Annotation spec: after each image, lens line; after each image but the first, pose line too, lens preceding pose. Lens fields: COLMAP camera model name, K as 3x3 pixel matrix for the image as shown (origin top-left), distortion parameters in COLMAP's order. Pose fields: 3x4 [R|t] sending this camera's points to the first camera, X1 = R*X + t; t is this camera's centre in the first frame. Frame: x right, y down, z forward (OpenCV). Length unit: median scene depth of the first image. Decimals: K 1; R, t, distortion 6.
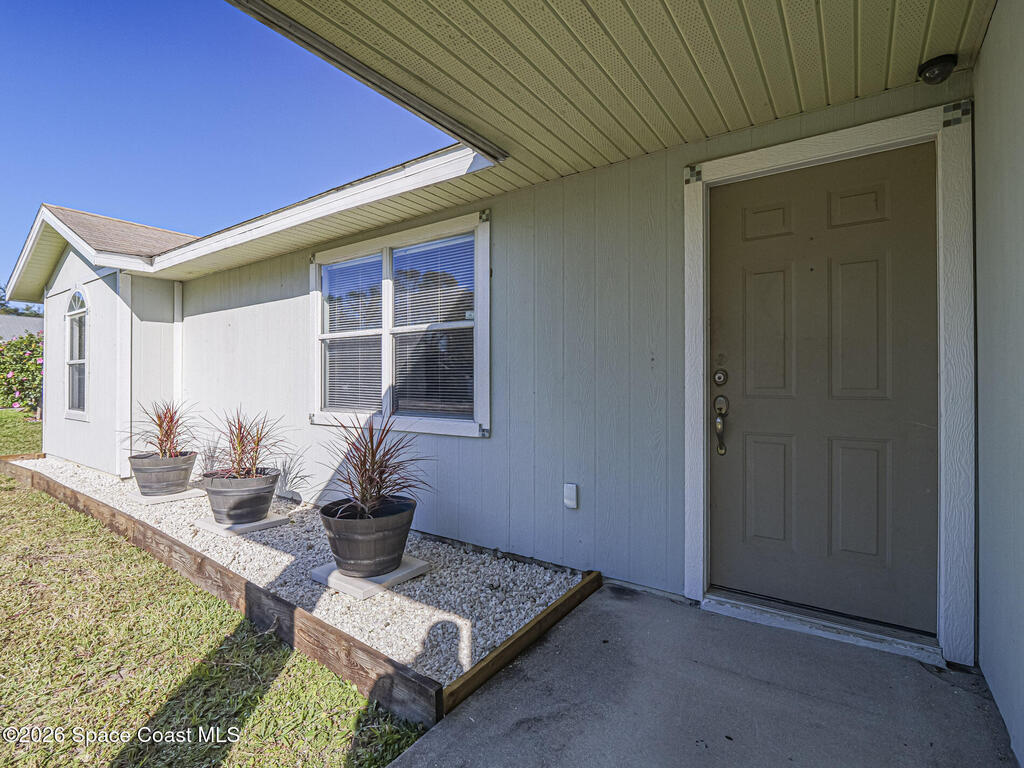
lens RADIAL K [[500.6, 0, 512.0], [0, 500.6, 384.0], [0, 0, 1]] dist [-0.014023, -0.000895]
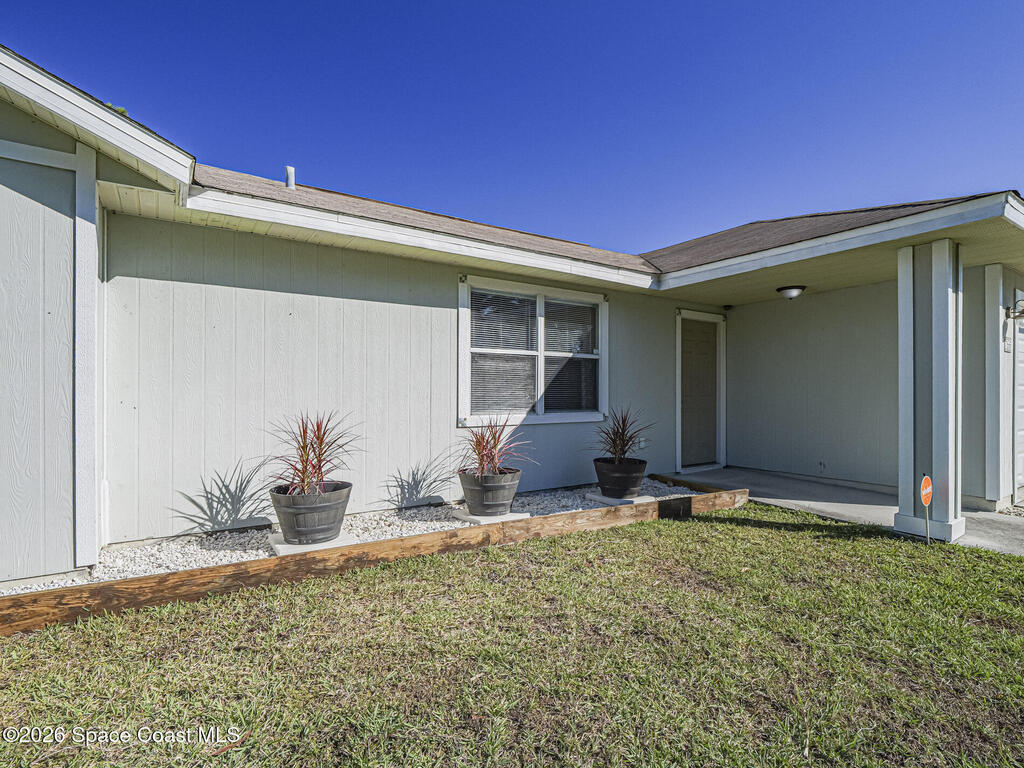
lens RADIAL K [[503.5, 0, 512.0], [0, 503.5, 384.0], [0, 0, 1]] dist [-0.000256, 0.000014]
pose [[0.355486, 0.005237, 0.934667, -1.630339], [-0.008315, 0.999962, -0.002441, -0.016227], [-0.934645, -0.006904, 0.355516, 0.579372]]
